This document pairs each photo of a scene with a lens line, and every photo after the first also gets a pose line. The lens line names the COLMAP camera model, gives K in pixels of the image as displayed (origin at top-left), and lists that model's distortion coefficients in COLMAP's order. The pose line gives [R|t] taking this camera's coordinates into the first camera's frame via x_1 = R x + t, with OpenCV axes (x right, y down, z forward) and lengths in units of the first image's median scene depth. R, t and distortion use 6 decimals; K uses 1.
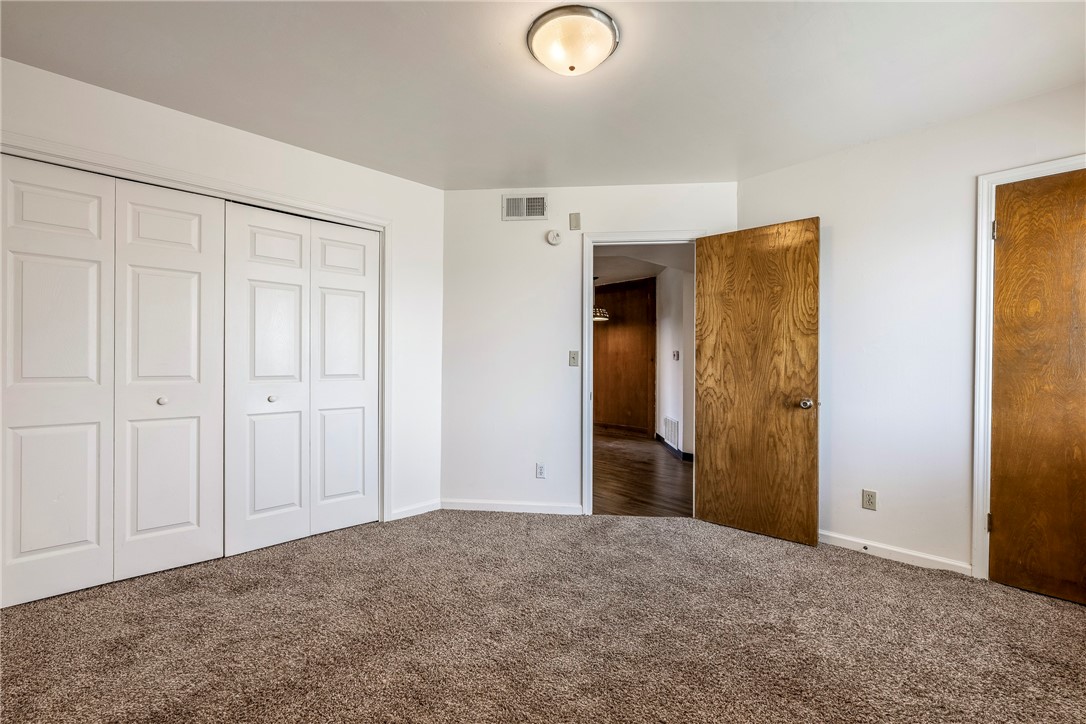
lens RADIAL K [[462.6, 0, 542.5], [0, 462.6, 364.3], [0, 0, 1]] dist [-0.000504, 0.000471]
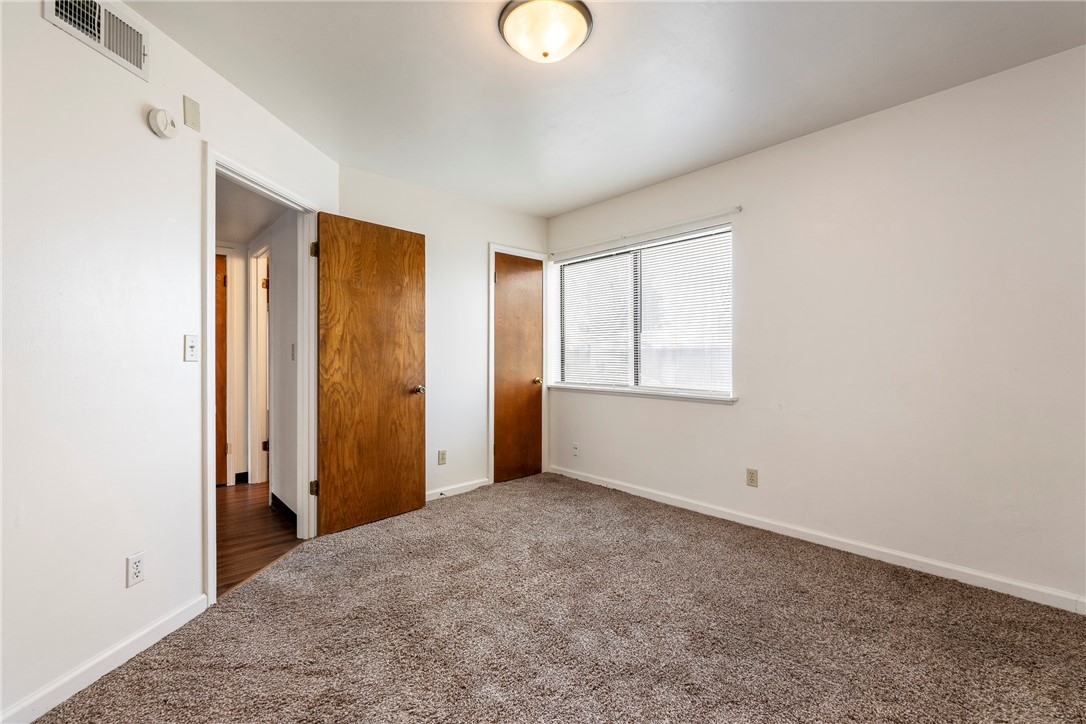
lens RADIAL K [[462.6, 0, 541.2], [0, 462.6, 357.8], [0, 0, 1]] dist [-0.000504, 0.000471]
pose [[0.019825, -0.005990, 0.999786, -0.555331], [0.007695, 0.999953, 0.005838, -0.001054], [-0.999774, 0.007577, 0.019870, 0.605182]]
